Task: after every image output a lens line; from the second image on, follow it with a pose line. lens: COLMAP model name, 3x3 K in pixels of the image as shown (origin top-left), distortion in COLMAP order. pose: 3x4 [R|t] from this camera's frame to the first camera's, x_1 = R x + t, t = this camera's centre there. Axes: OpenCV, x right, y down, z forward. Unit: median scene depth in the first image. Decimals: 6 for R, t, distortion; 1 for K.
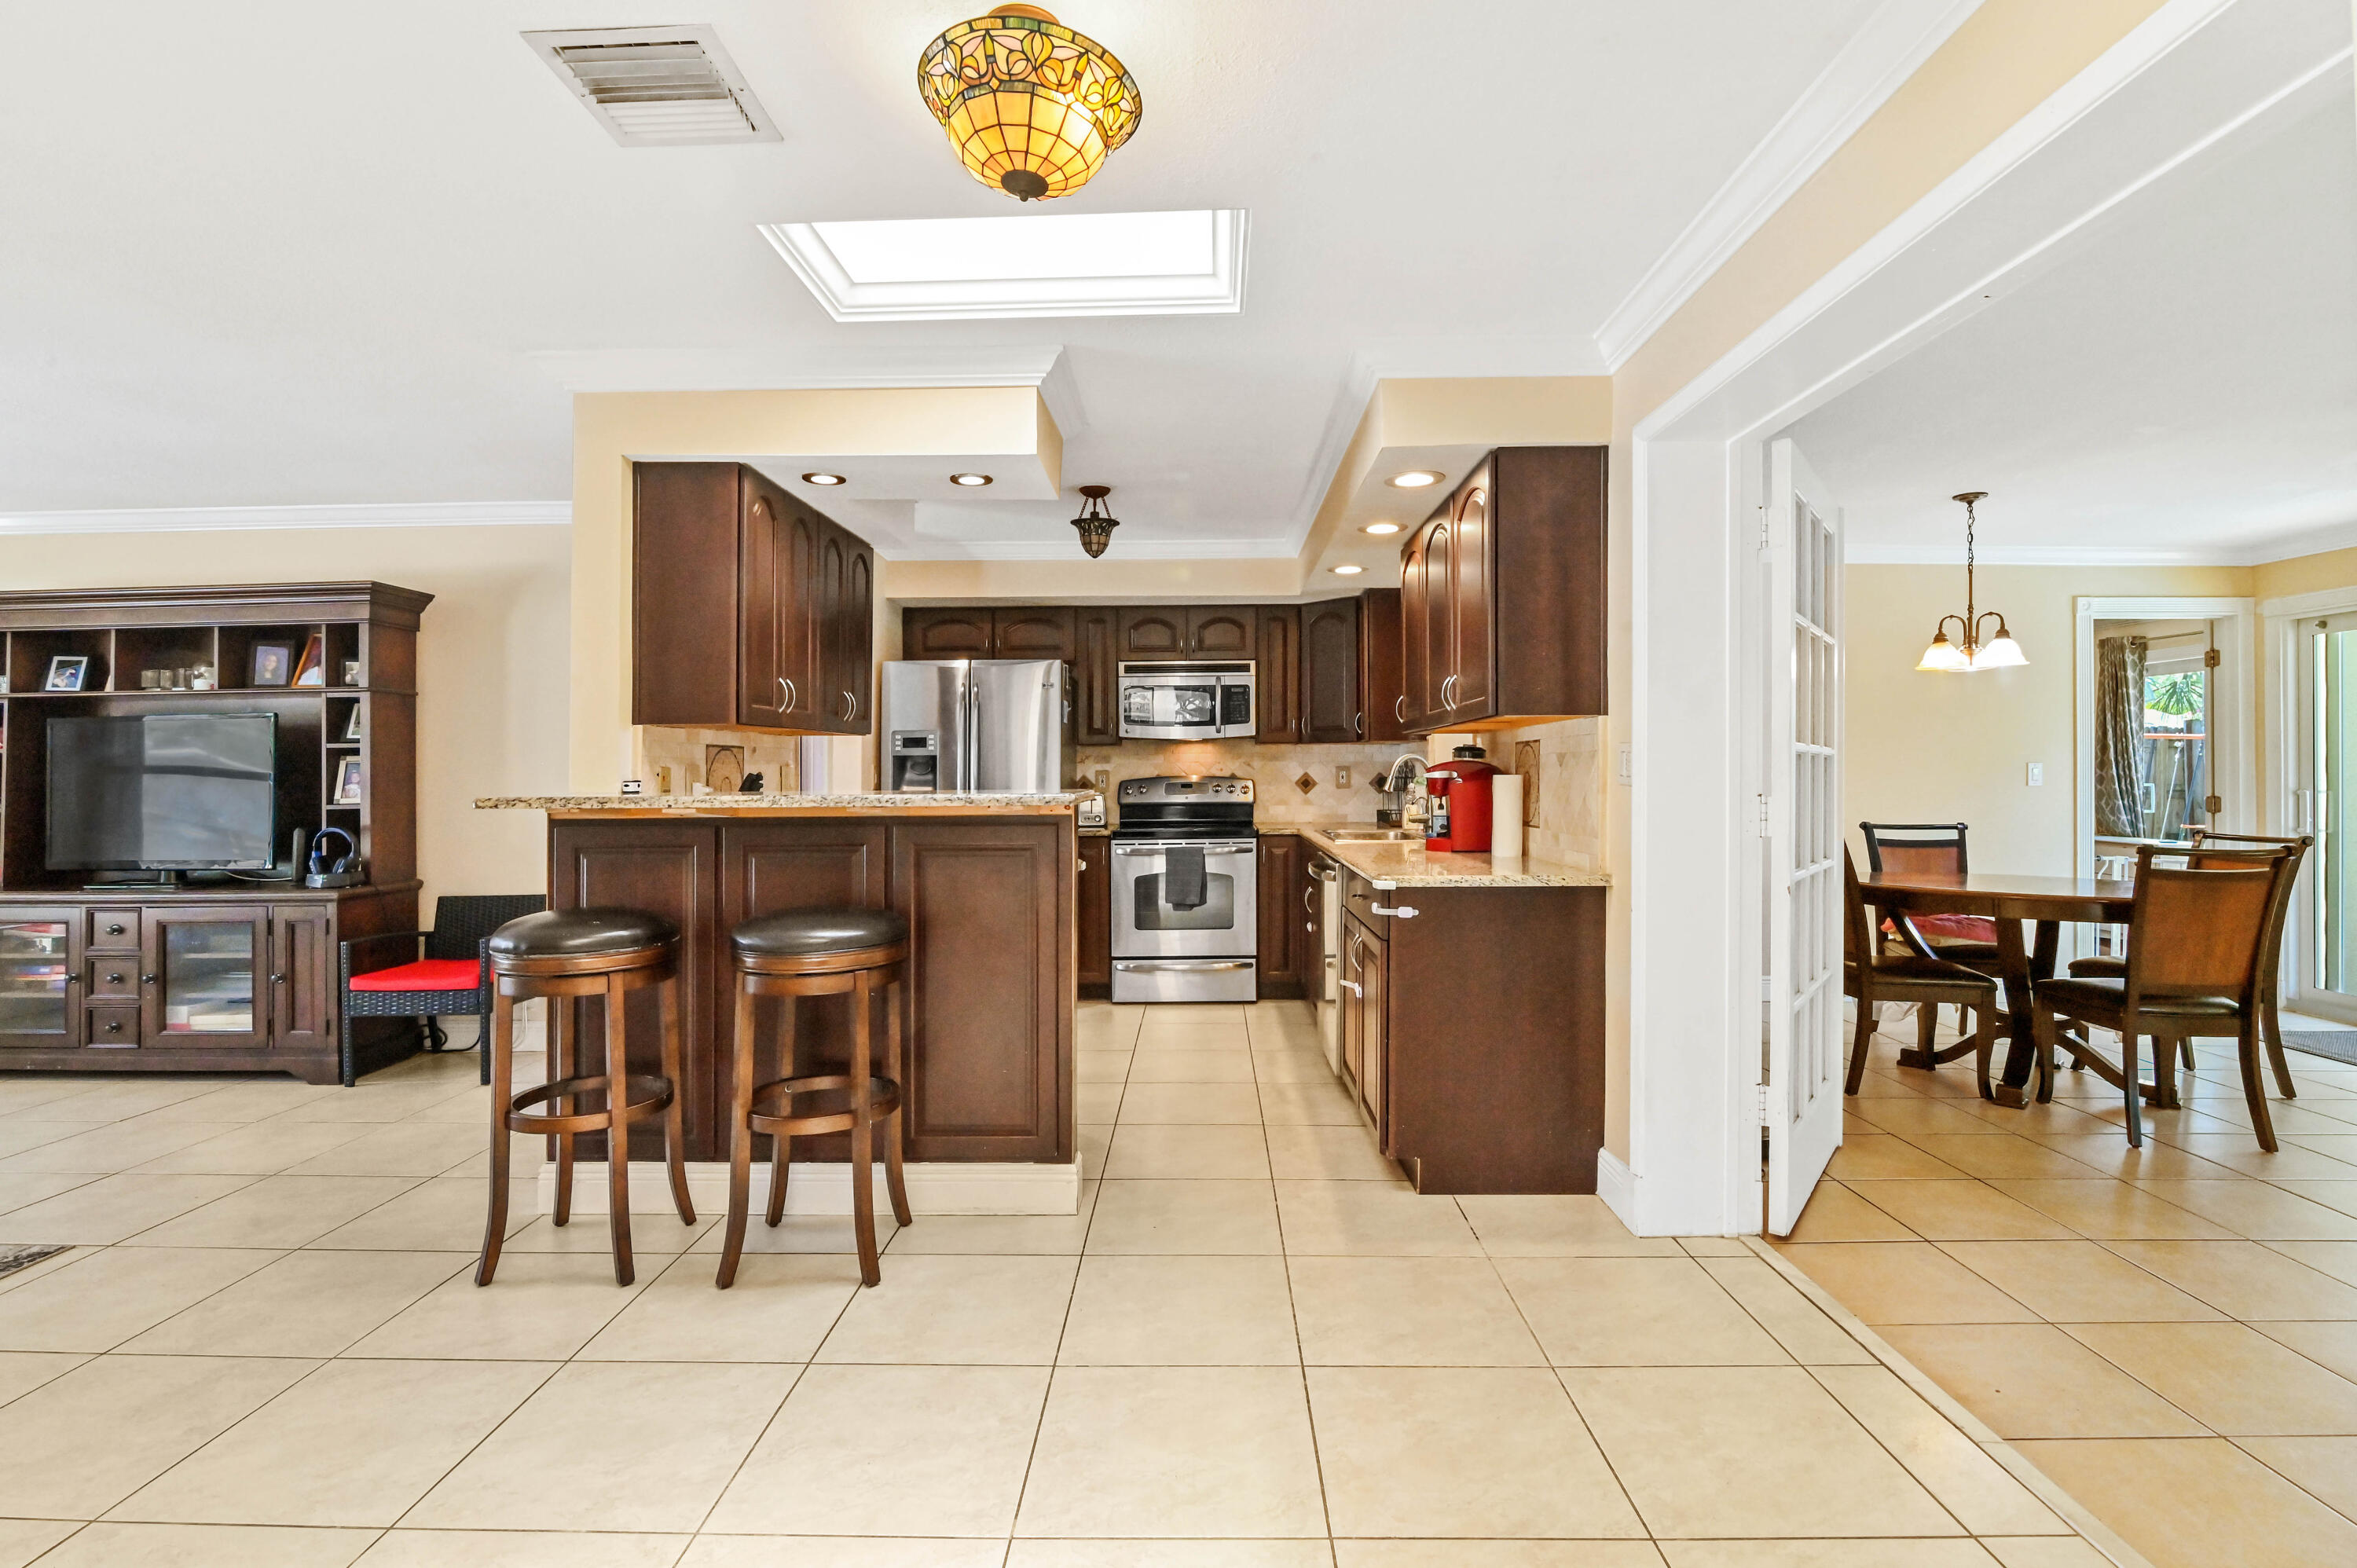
lens RADIAL K [[1100.5, 0, 1178.4], [0, 1100.5, 752.6], [0, 0, 1]] dist [-0.003395, -0.000225]
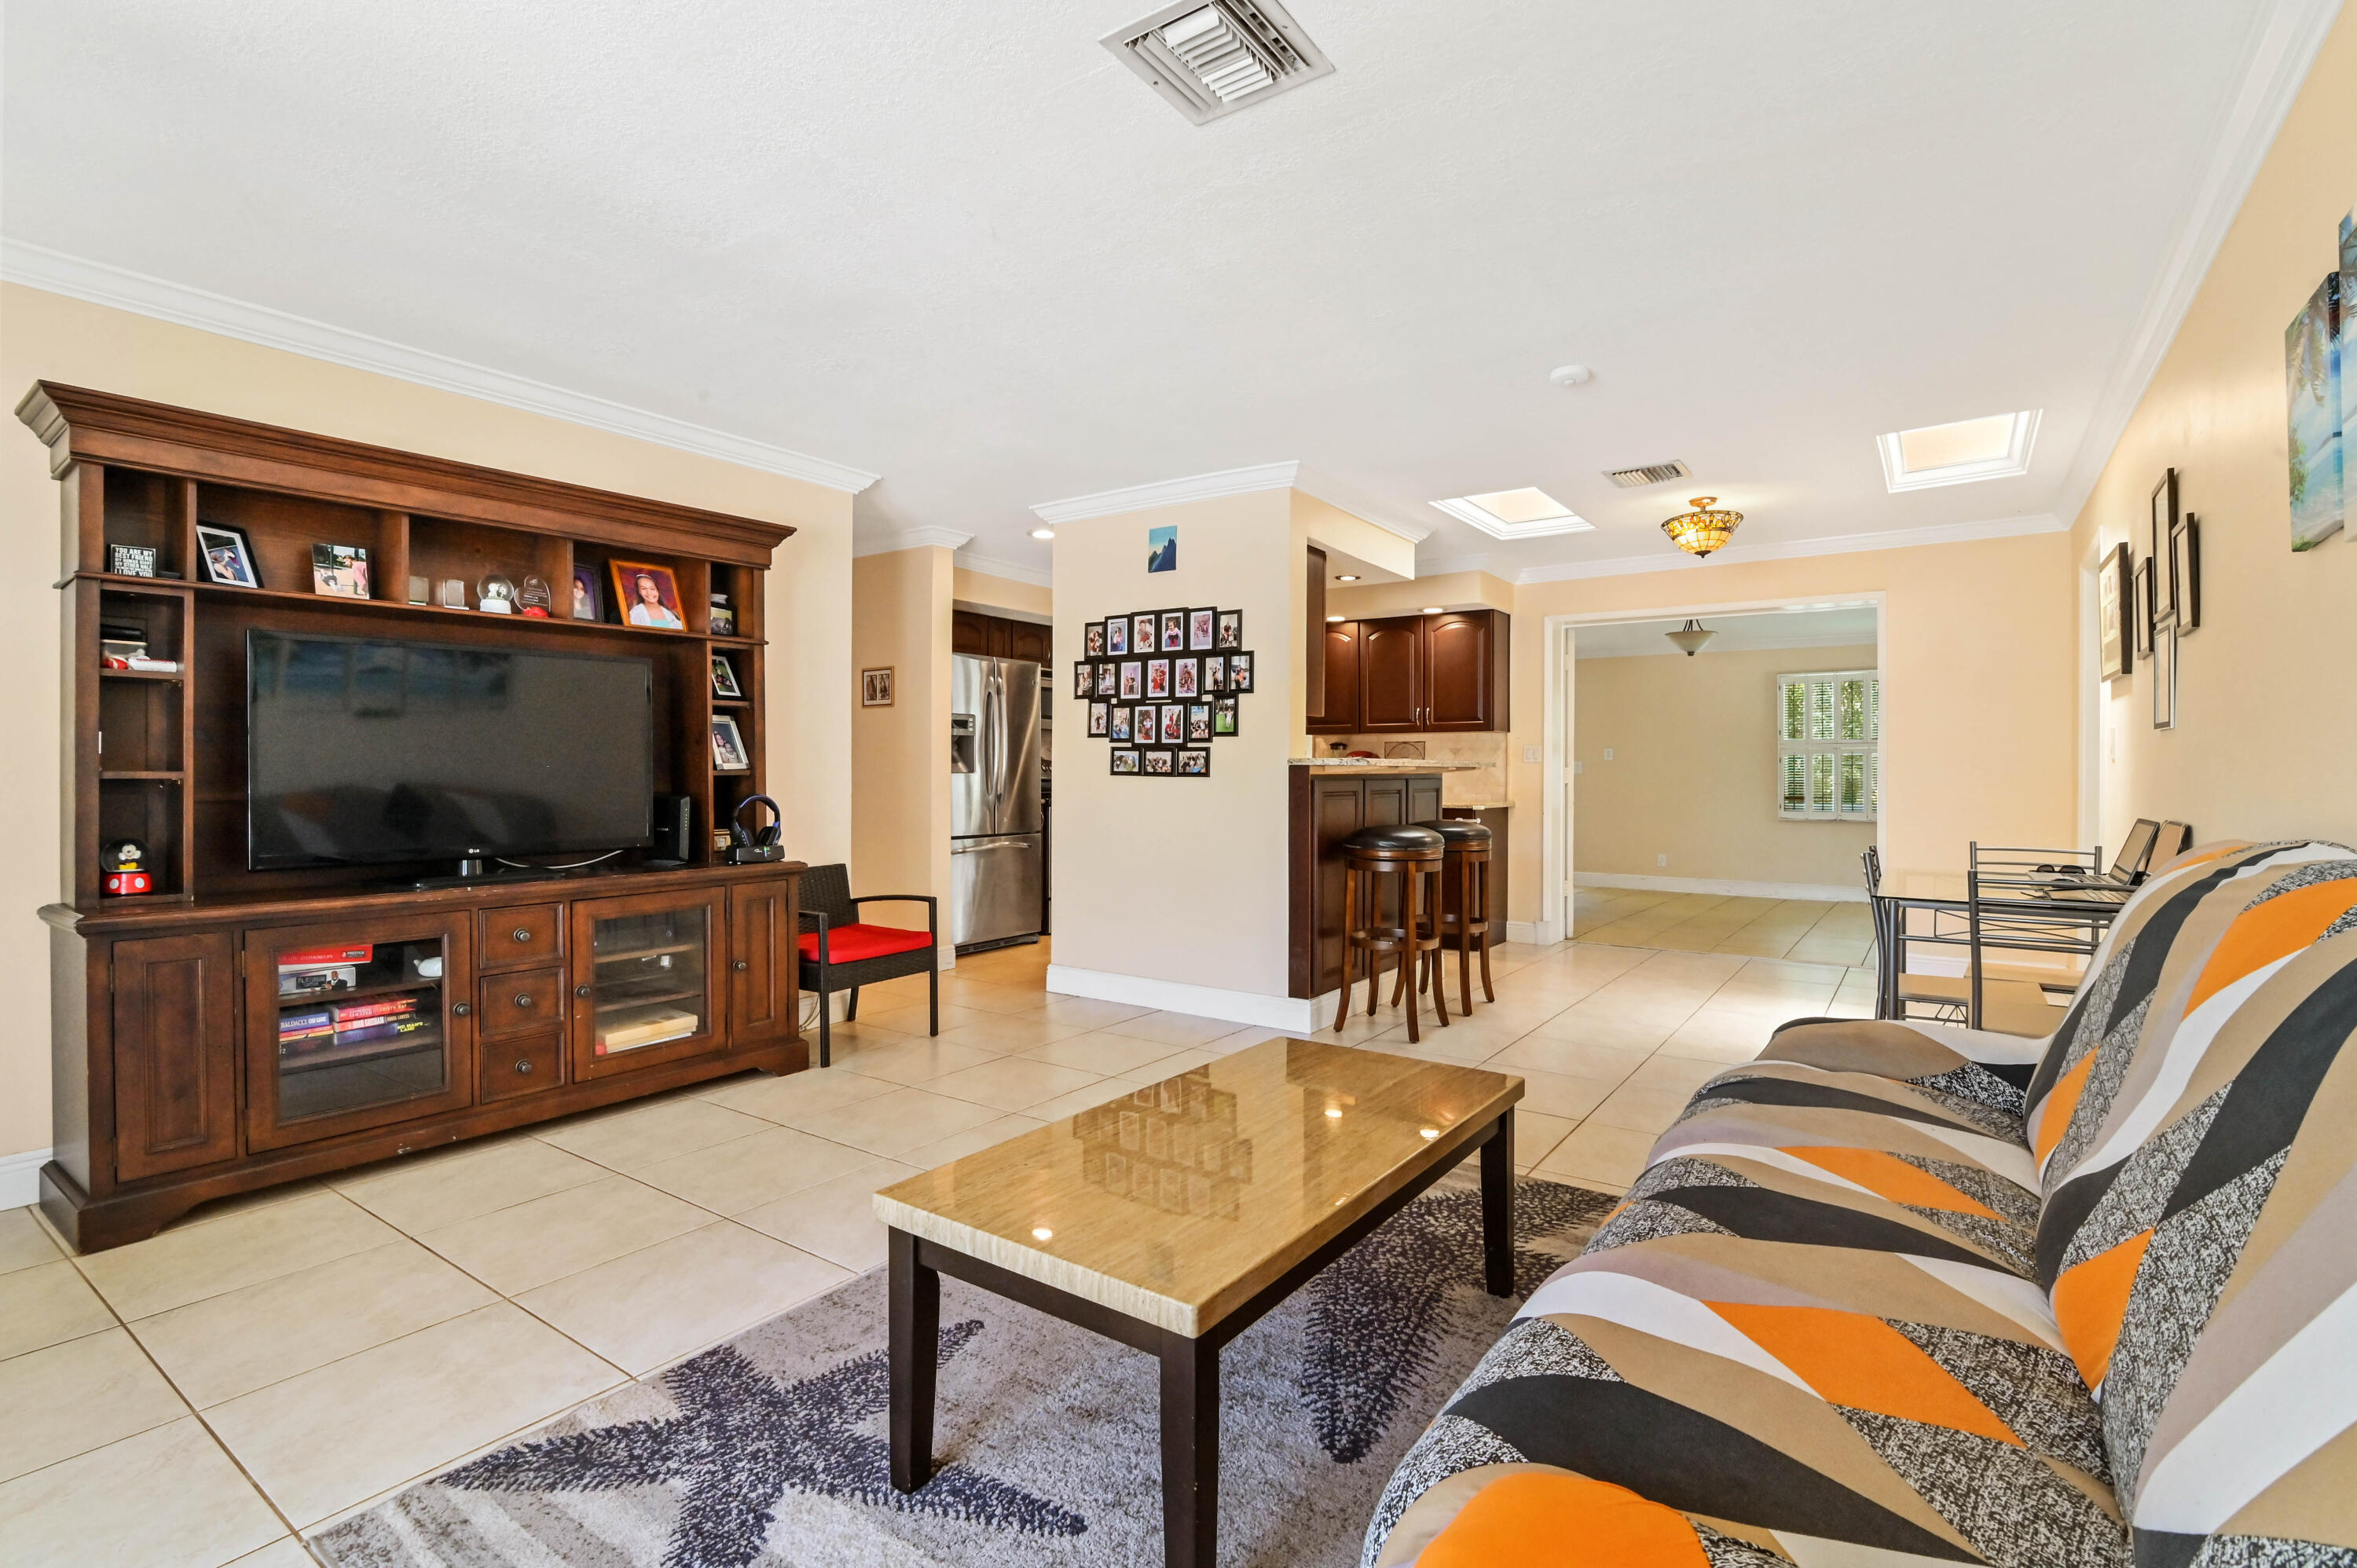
lens RADIAL K [[1085.3, 0, 1178.5], [0, 1085.3, 784.0], [0, 0, 1]] dist [-0.000706, -0.000049]
pose [[0.556853, 0.001364, 0.830610, -1.105670], [-0.020832, 0.999707, 0.012325, 0.036038], [-0.830350, -0.024166, 0.556718, 0.197898]]
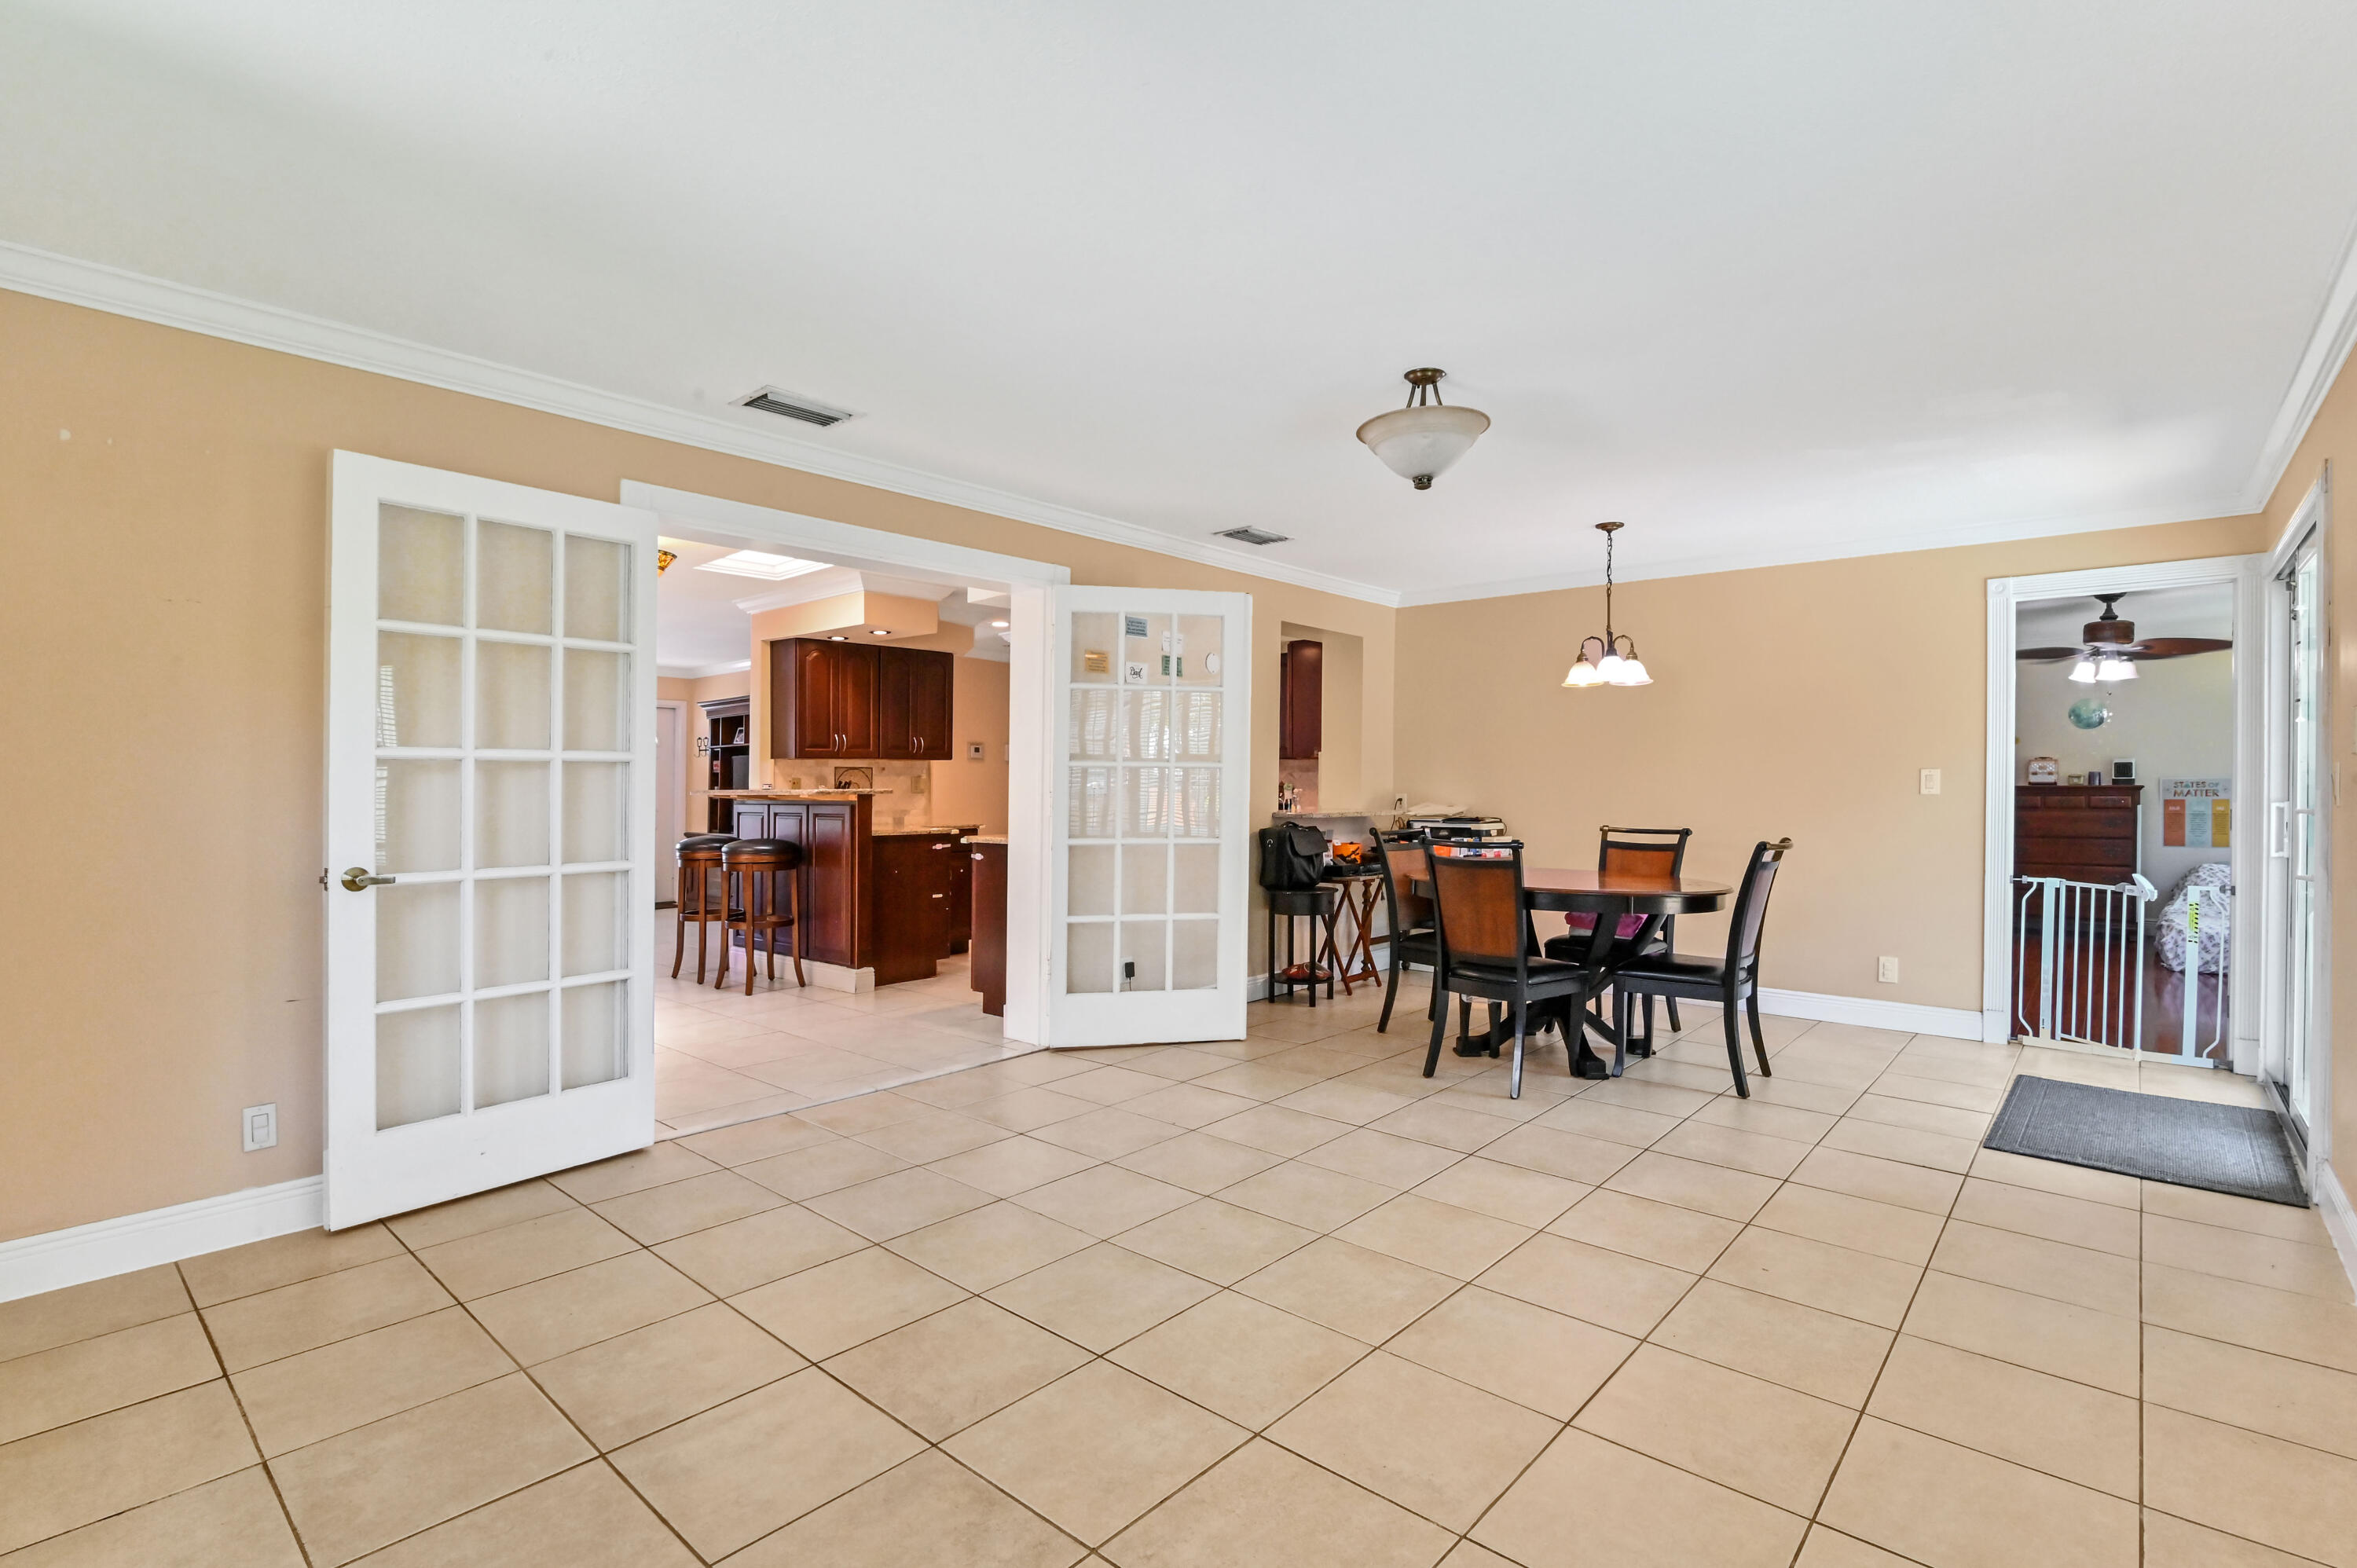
lens RADIAL K [[1085.3, 0, 1178.5], [0, 1085.3, 784.0], [0, 0, 1]] dist [-0.000706, -0.000049]
pose [[0.768209, 0.000804, -0.640198, 0.854526], [0.010277, 0.999855, 0.013587, 0.002777], [0.640116, -0.017016, 0.768090, -0.078947]]
